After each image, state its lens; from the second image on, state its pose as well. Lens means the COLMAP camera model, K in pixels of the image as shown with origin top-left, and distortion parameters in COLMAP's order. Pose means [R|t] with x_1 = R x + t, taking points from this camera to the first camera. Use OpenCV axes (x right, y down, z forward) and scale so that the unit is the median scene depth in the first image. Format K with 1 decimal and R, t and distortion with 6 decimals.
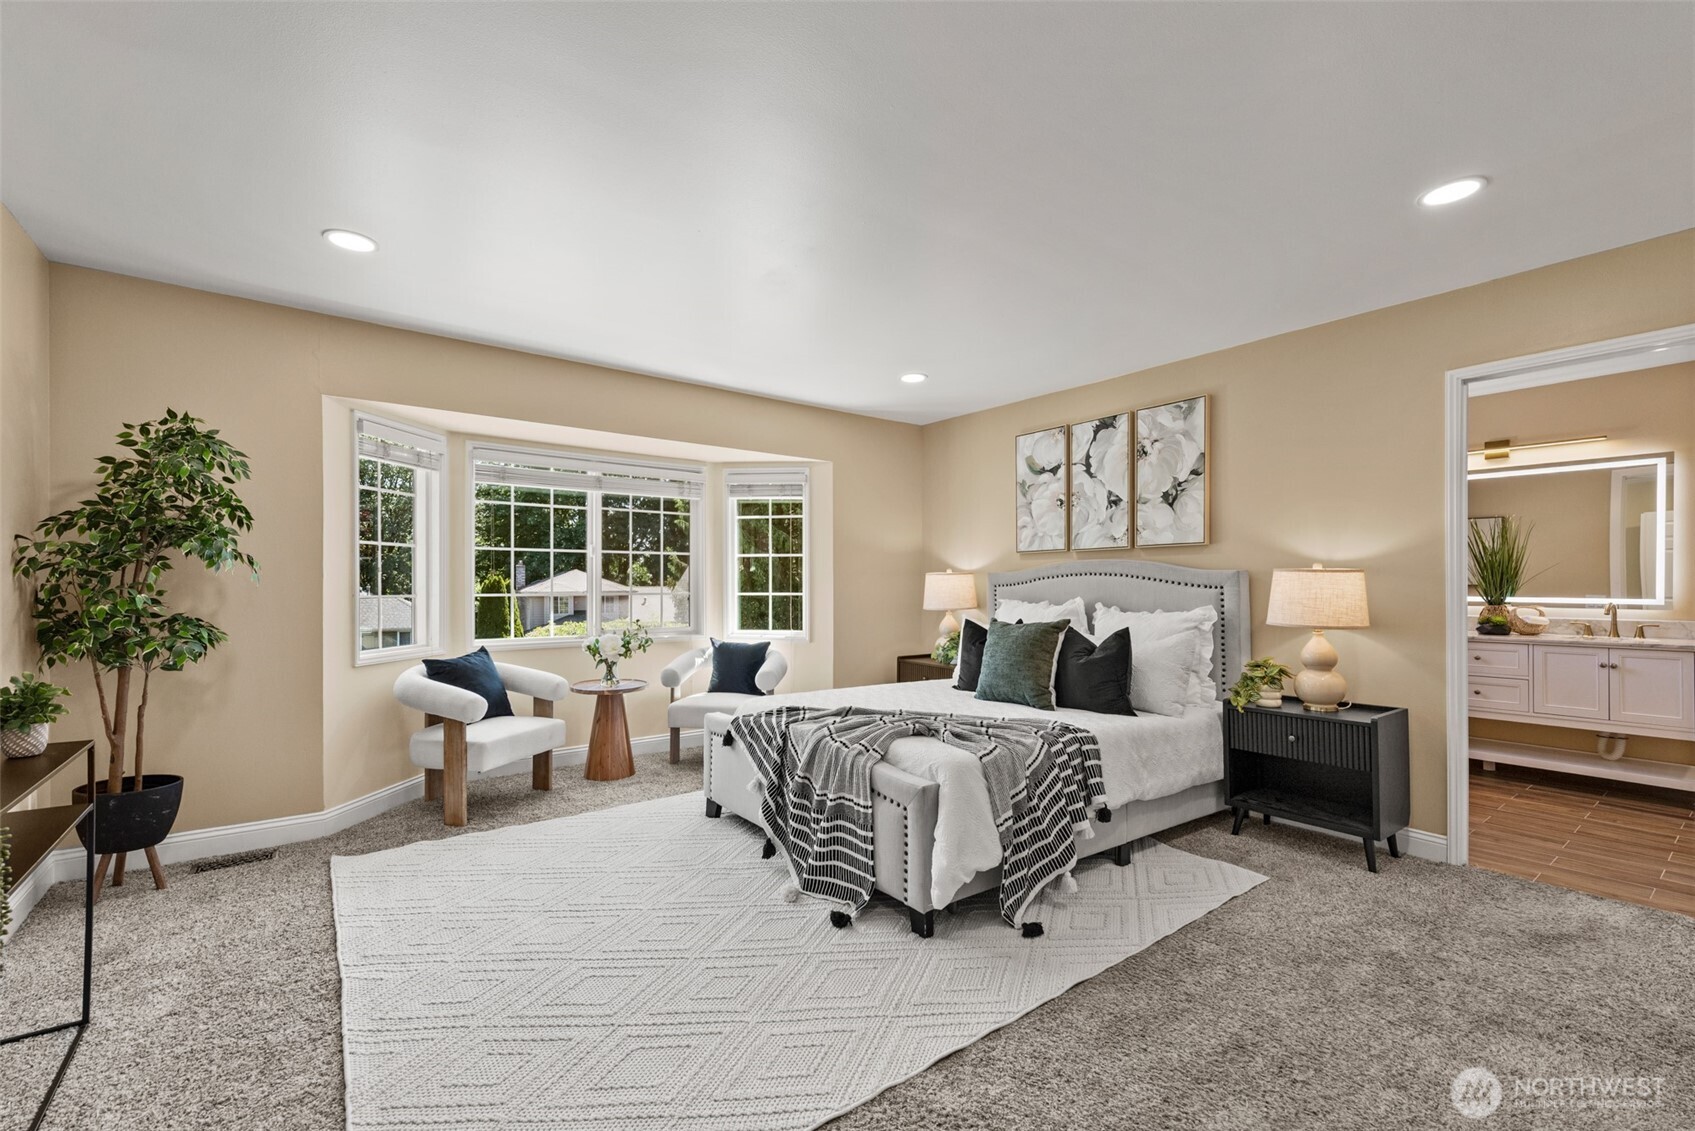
lens RADIAL K [[727.4, 0, 844.0], [0, 727.4, 579.7], [0, 0, 1]] dist [0.013431, -0.000019]
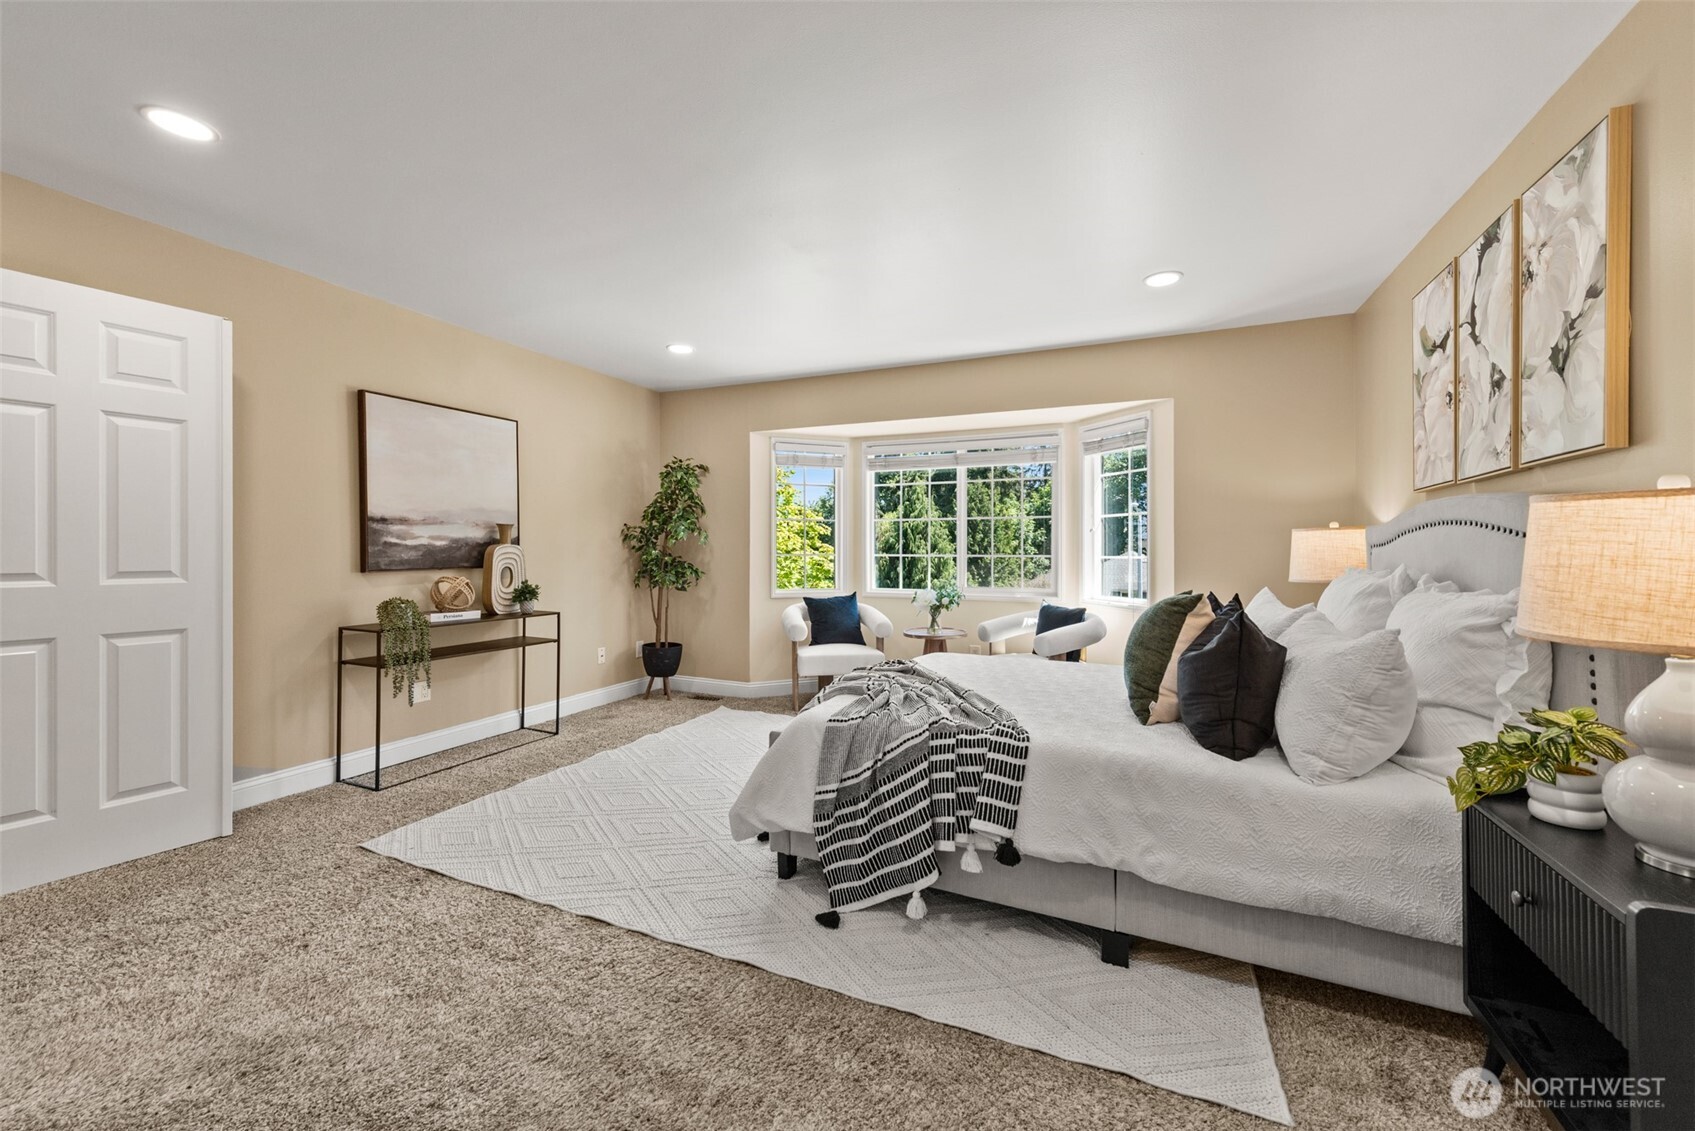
lens RADIAL K [[685.2, 0, 842.7], [0, 685.2, 548.8], [0, 0, 1]] dist [0.012934, -0.000357]
pose [[0.471877, -0.002635, -0.881661, 0.617957], [0.003309, 0.999994, -0.001217, 0.011598], [0.881658, -0.002343, 0.471883, 0.369072]]
